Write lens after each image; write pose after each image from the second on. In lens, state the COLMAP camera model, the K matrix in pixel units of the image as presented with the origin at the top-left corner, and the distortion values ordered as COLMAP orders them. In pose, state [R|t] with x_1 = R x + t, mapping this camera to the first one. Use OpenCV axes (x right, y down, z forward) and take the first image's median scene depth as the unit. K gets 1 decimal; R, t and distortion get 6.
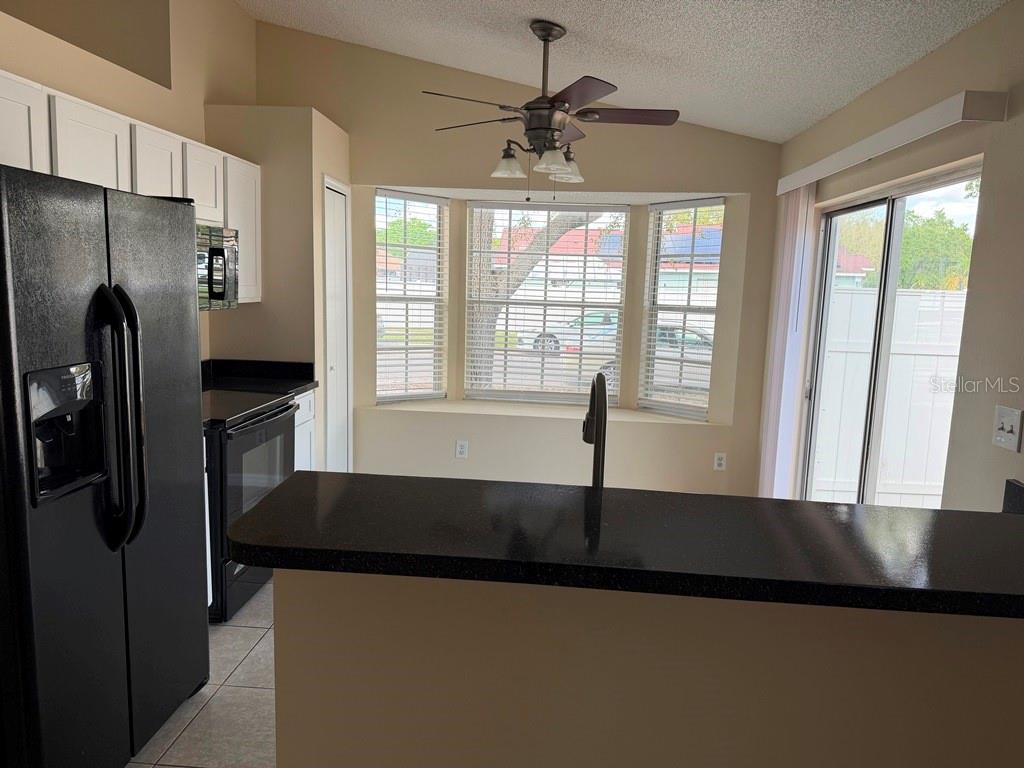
lens RADIAL K [[713.6, 0, 512.6], [0, 713.6, 374.3], [0, 0, 1]] dist [0.016801, -0.028981]
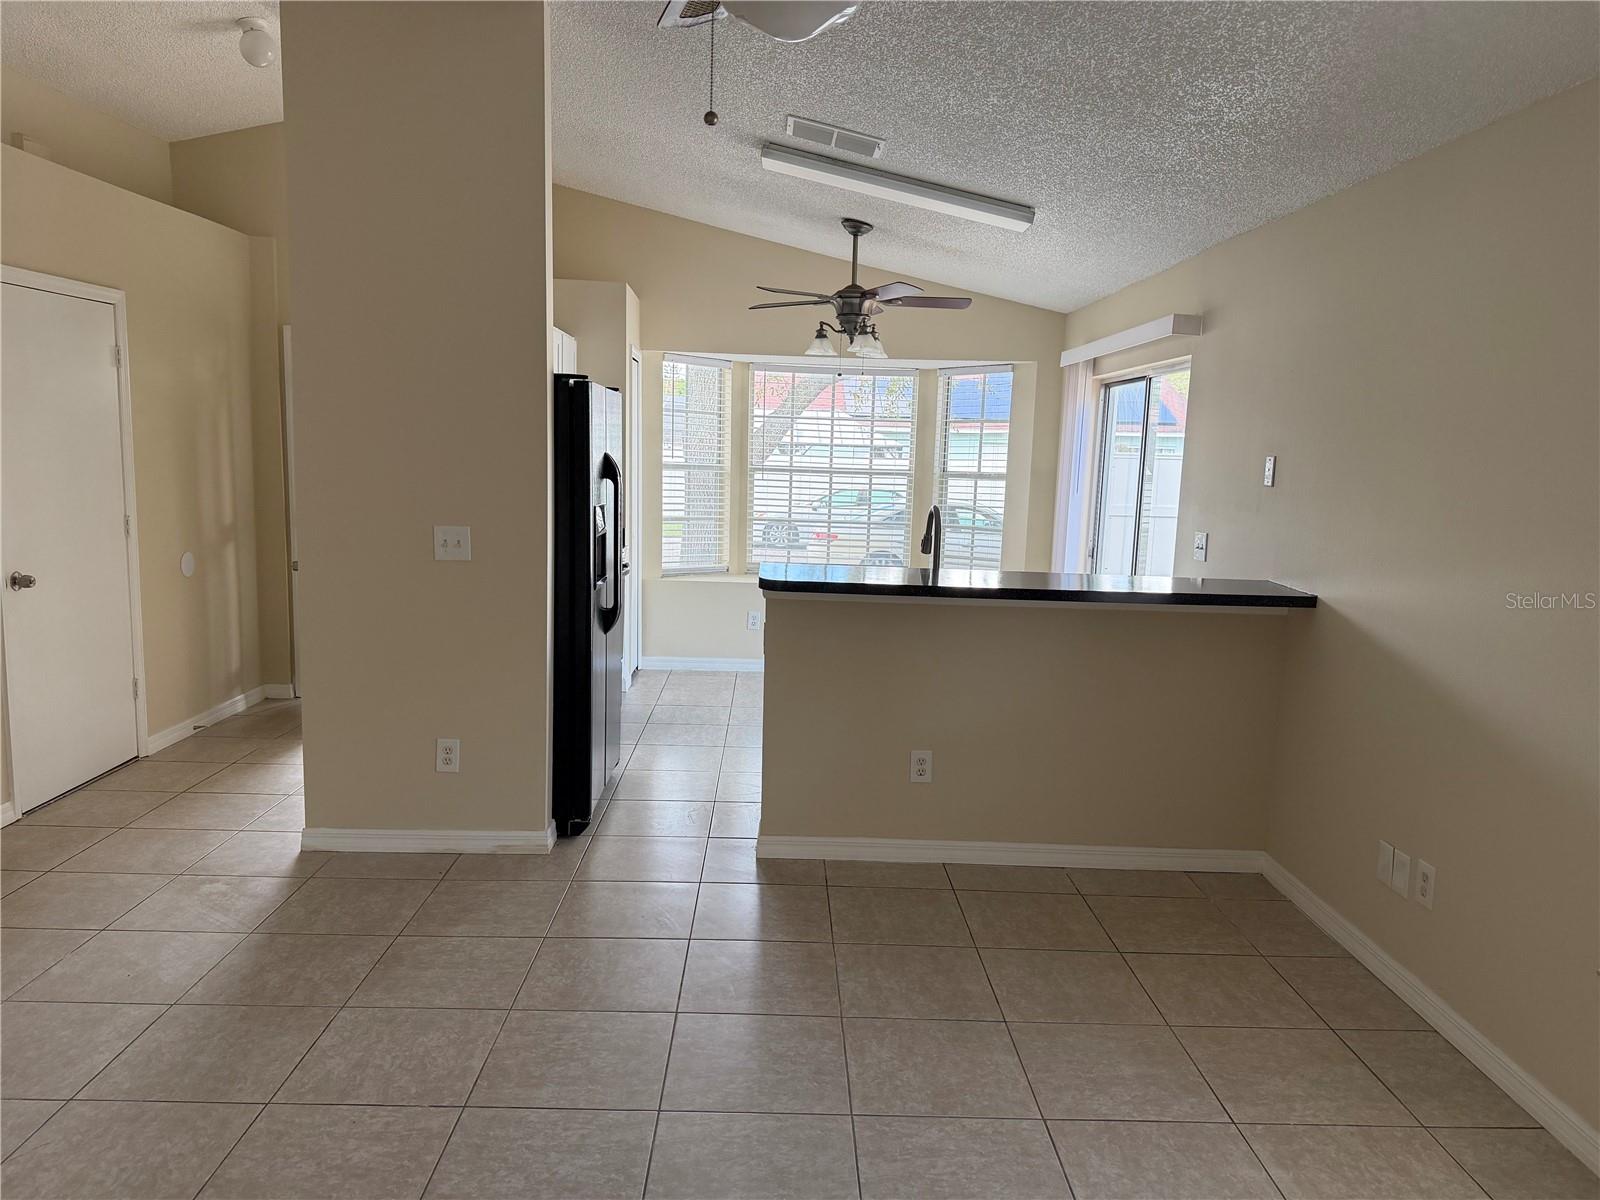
lens RADIAL K [[1115.1, 0, 795.2], [0, 1115.1, 613.4], [0, 0, 1]] dist [0.016801, -0.028981]
pose [[0.996363, -0.015519, 0.083790, -0.144021], [0.013800, 0.999683, 0.021055, 0.065333], [-0.084090, -0.019822, 0.996261, -0.536557]]
